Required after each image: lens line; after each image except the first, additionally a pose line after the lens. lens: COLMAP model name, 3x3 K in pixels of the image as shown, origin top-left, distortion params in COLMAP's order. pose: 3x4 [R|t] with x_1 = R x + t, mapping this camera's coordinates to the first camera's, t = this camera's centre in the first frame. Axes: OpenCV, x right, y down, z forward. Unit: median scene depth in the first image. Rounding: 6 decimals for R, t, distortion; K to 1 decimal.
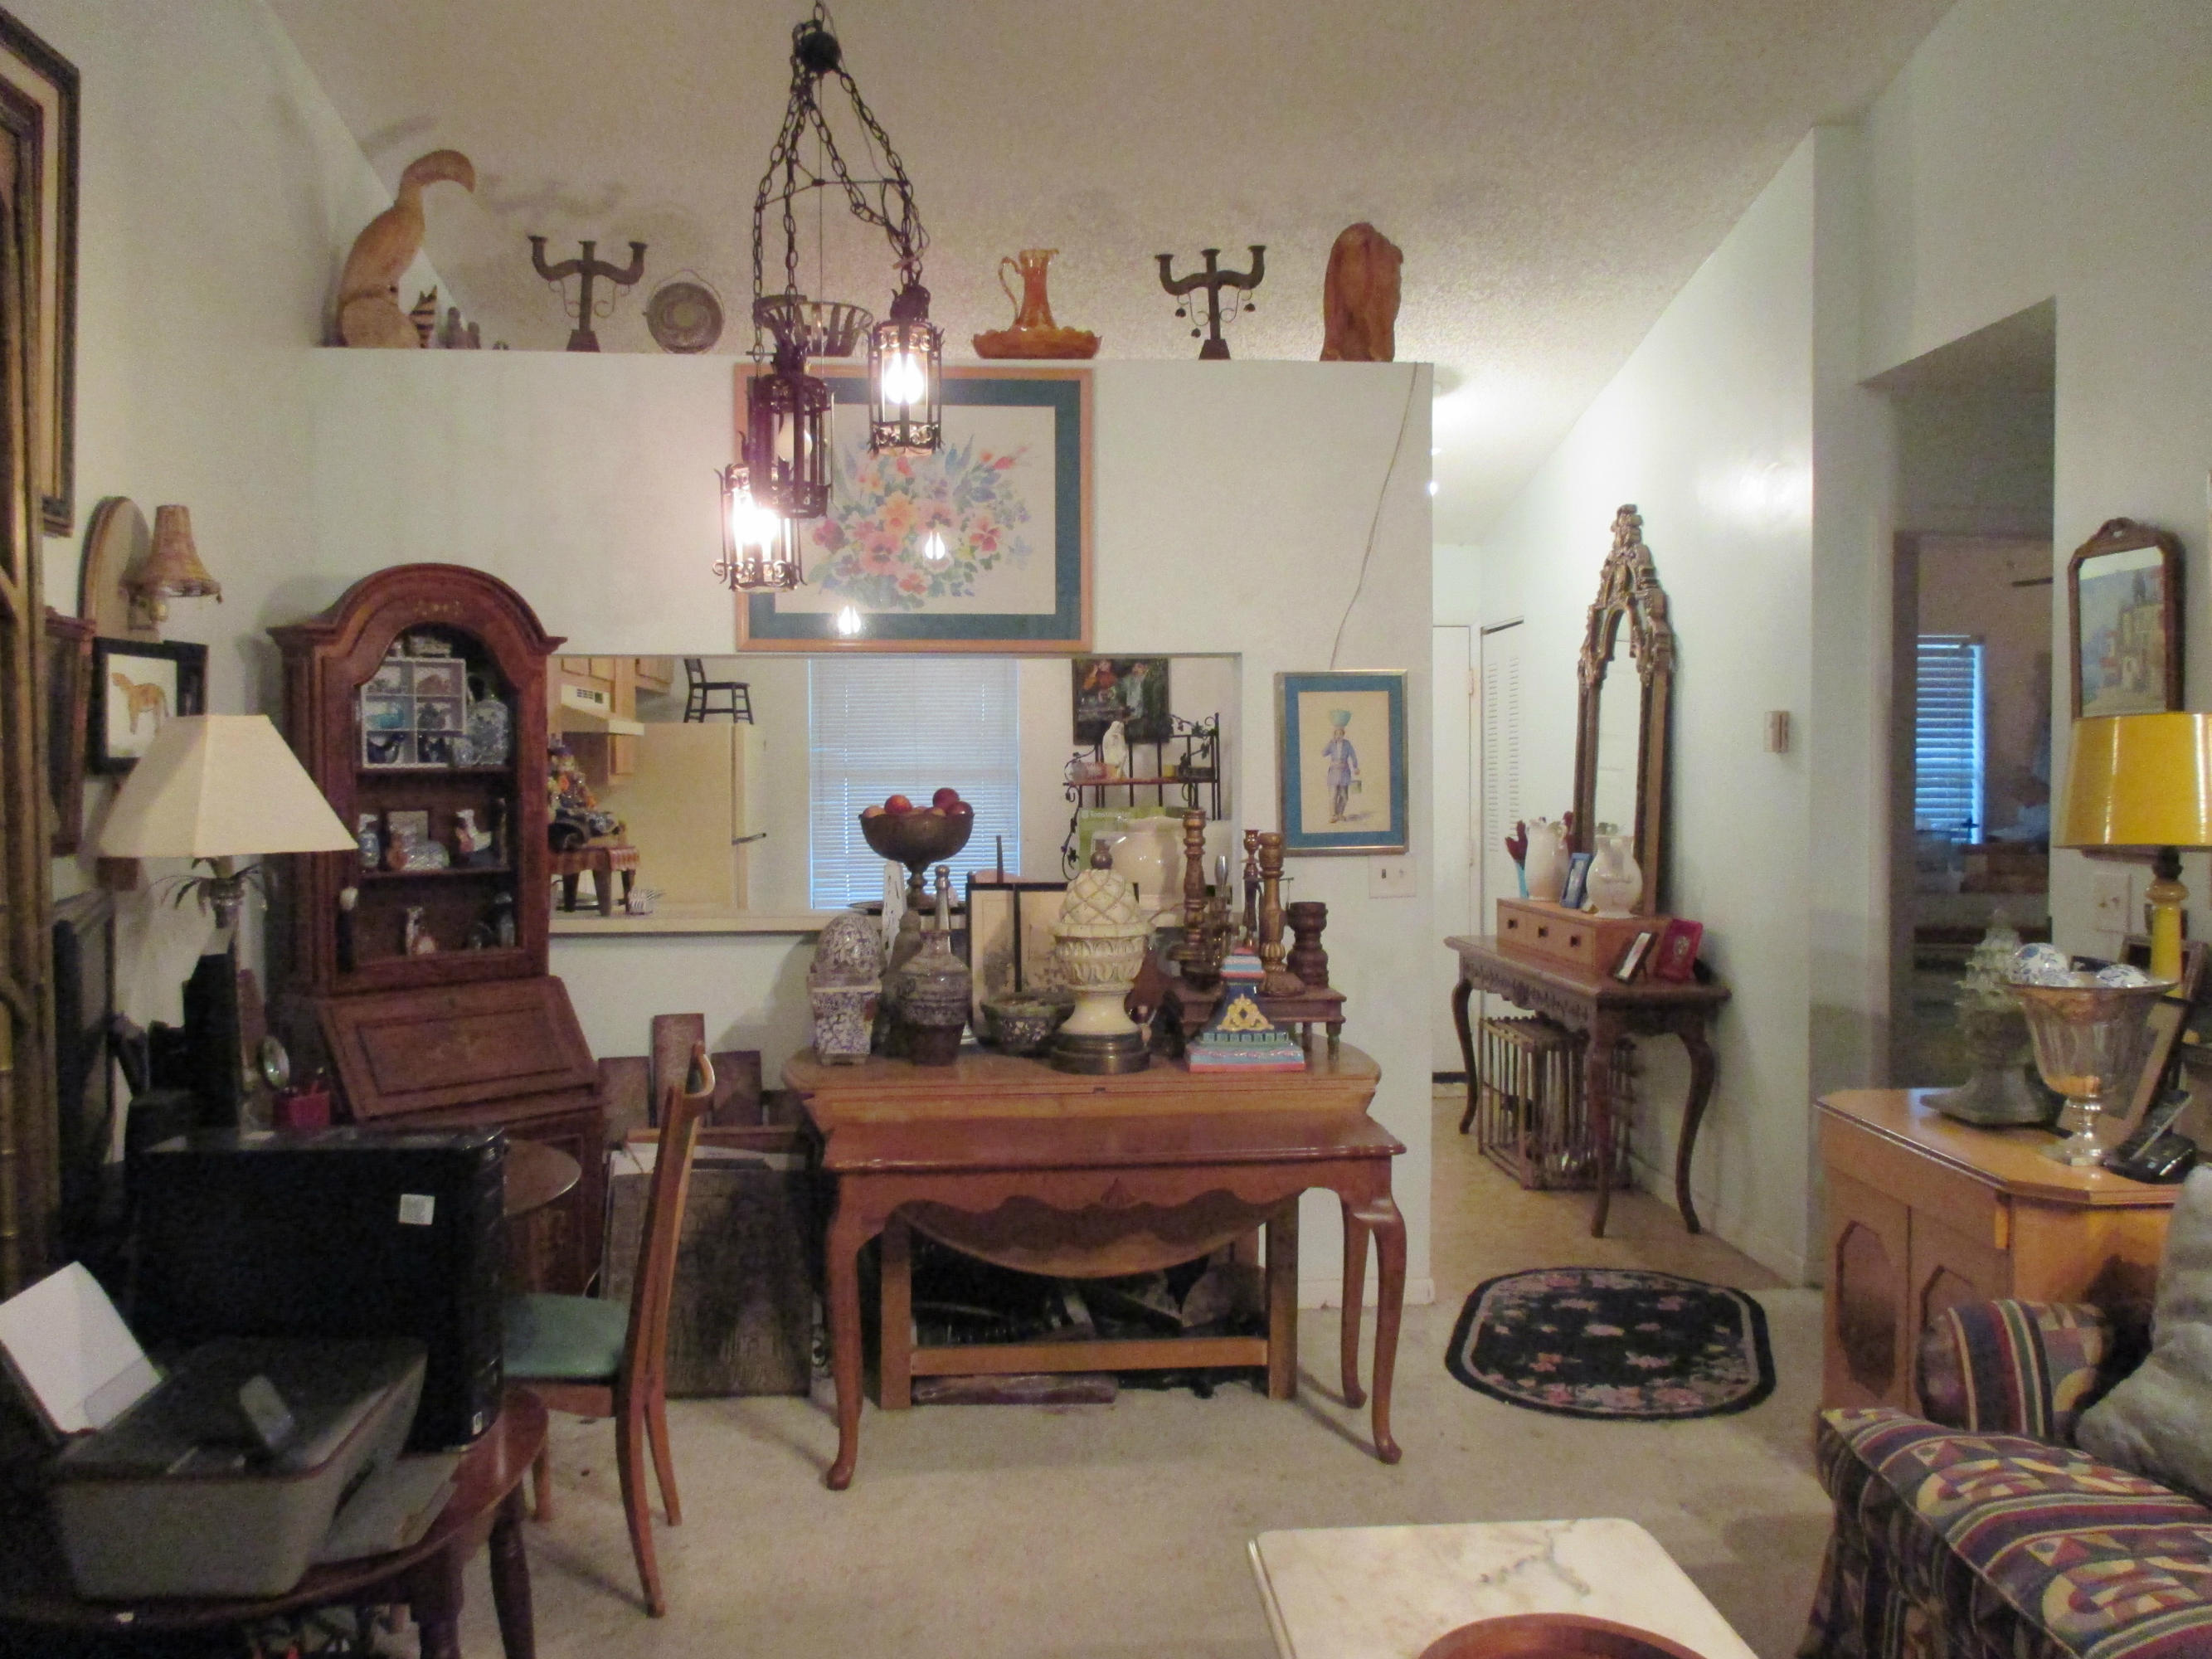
lens RADIAL K [[1894.2, 0, 1106.0], [0, 1894.2, 829.5], [0, 0, 1]] dist [-0.009814, -0.002129]
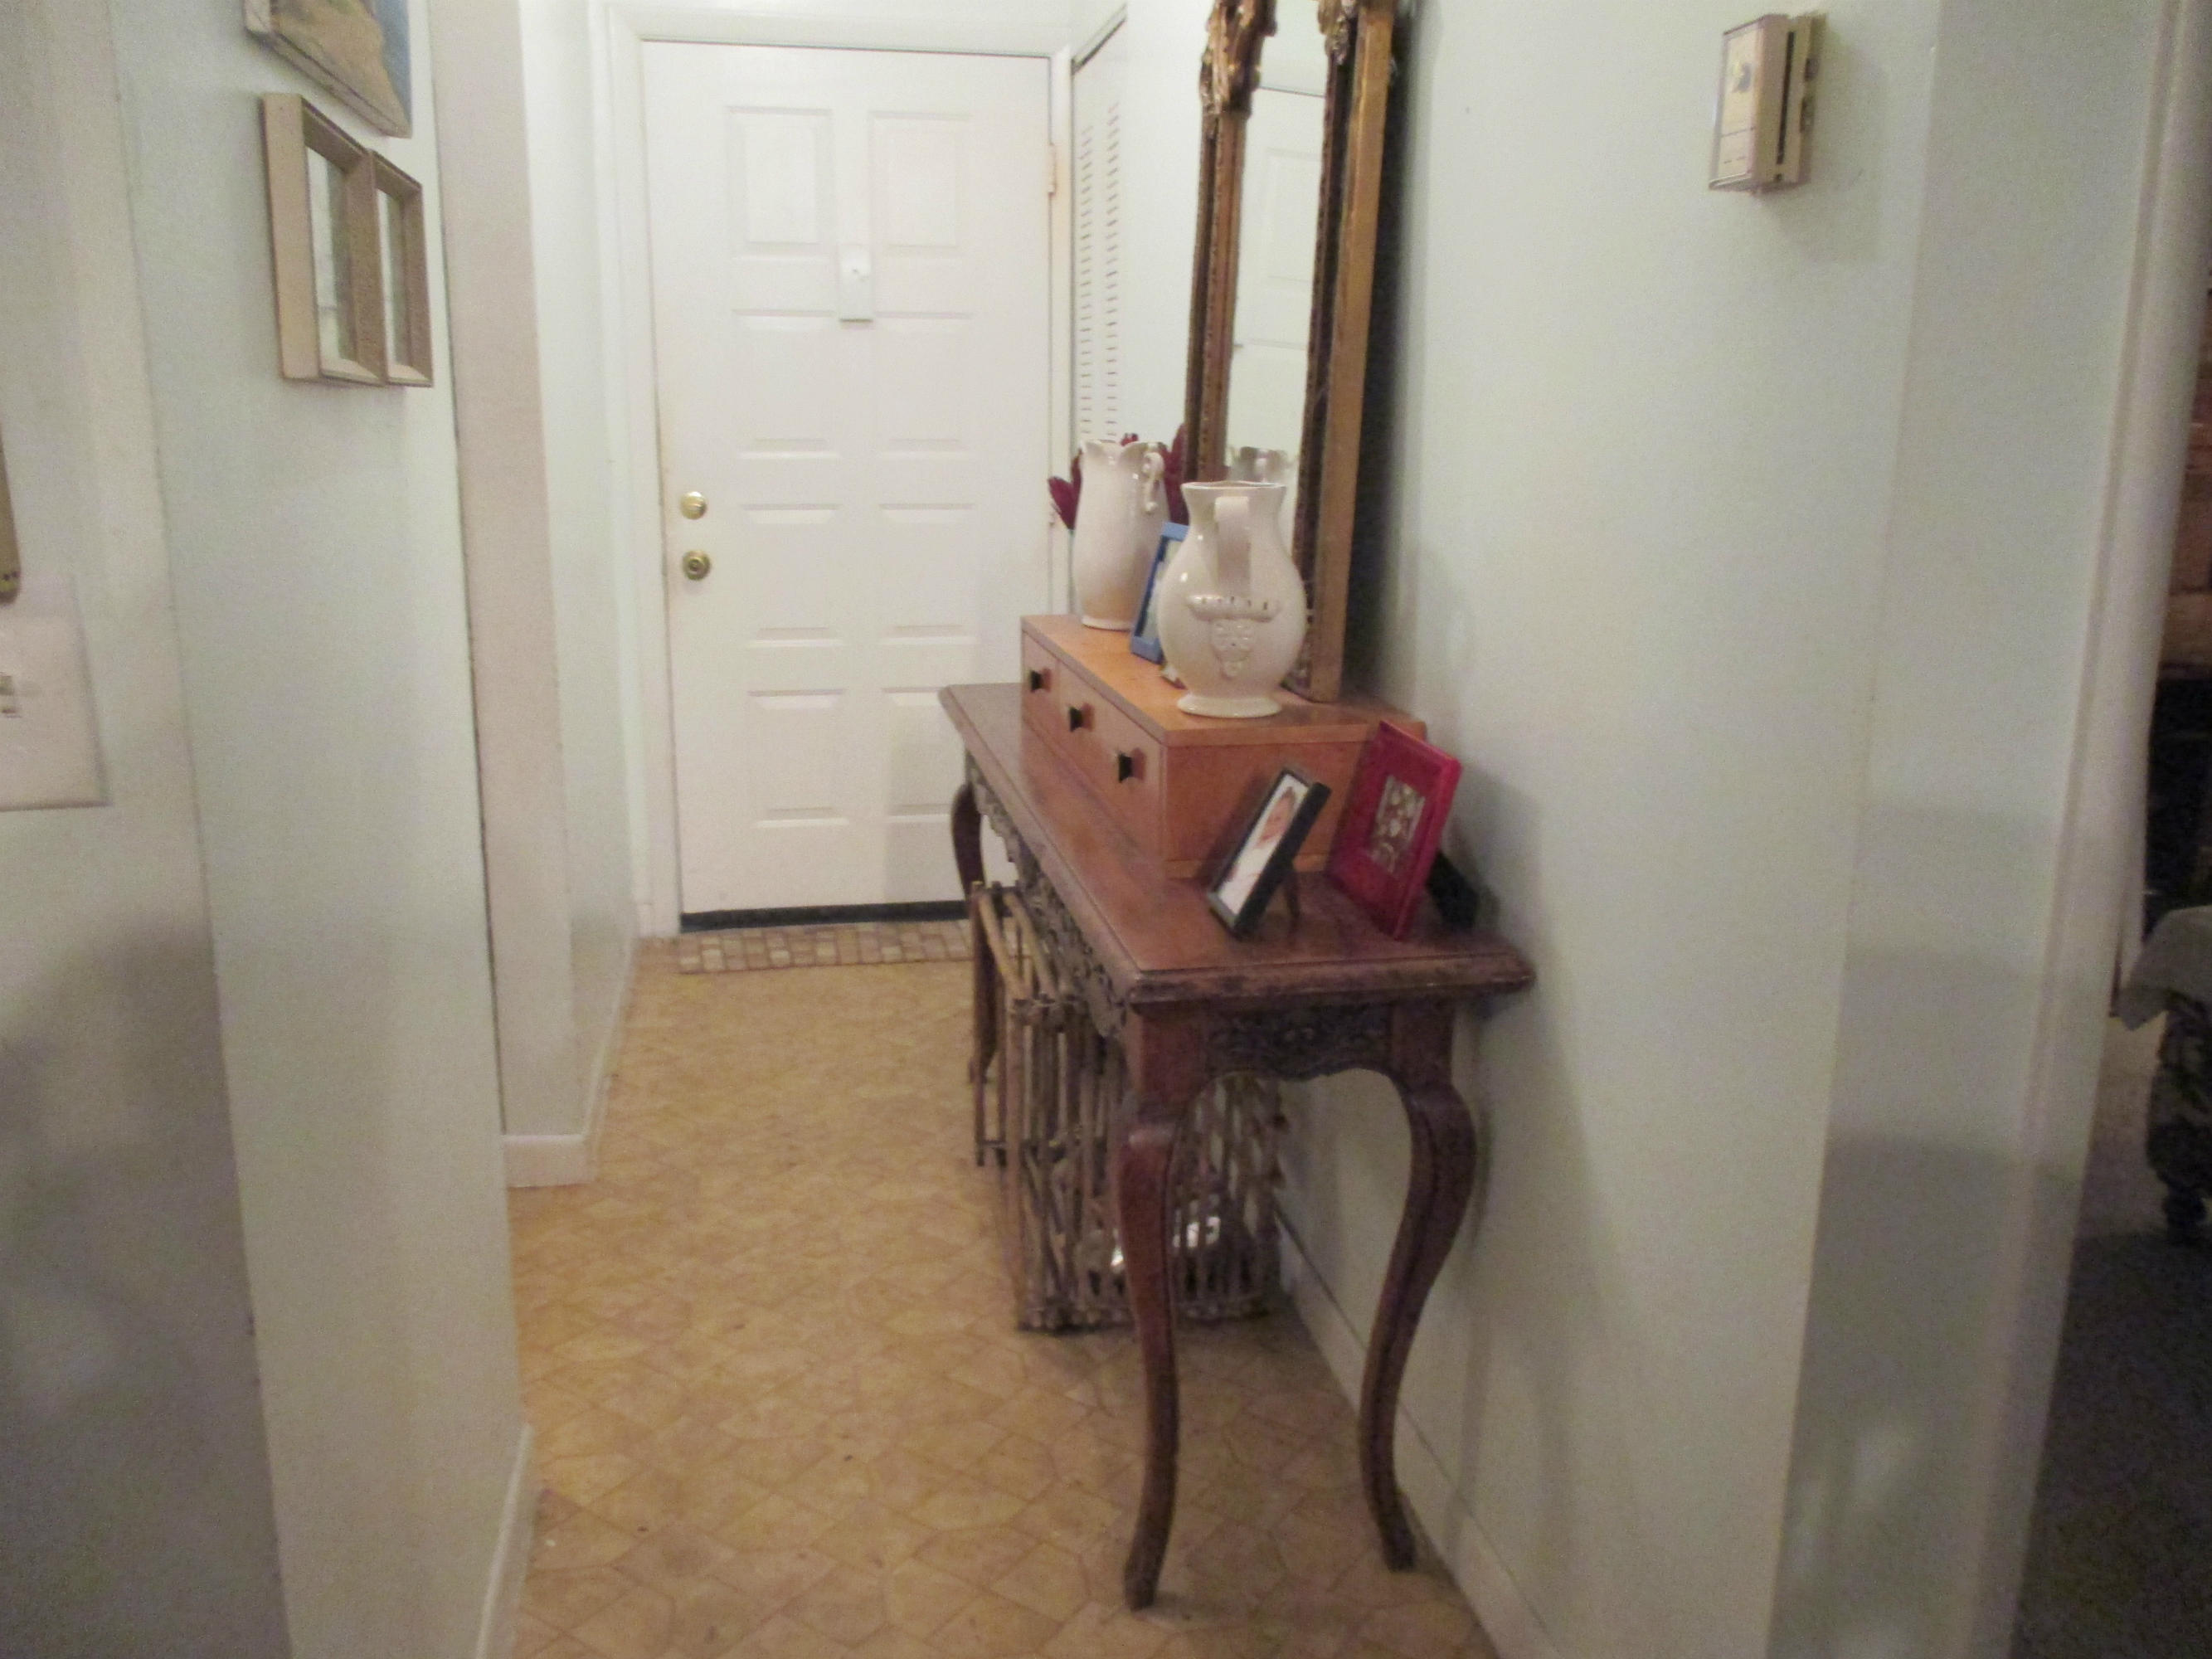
lens RADIAL K [[1894.2, 0, 1106.0], [0, 1894.2, 829.5], [0, 0, 1]] dist [-0.009814, -0.002129]
pose [[0.992663, -0.014759, 0.120014, 0.264418], [-0.009368, 0.980154, 0.198016, -0.004768], [-0.120554, -0.197688, 0.972824, 0.844653]]
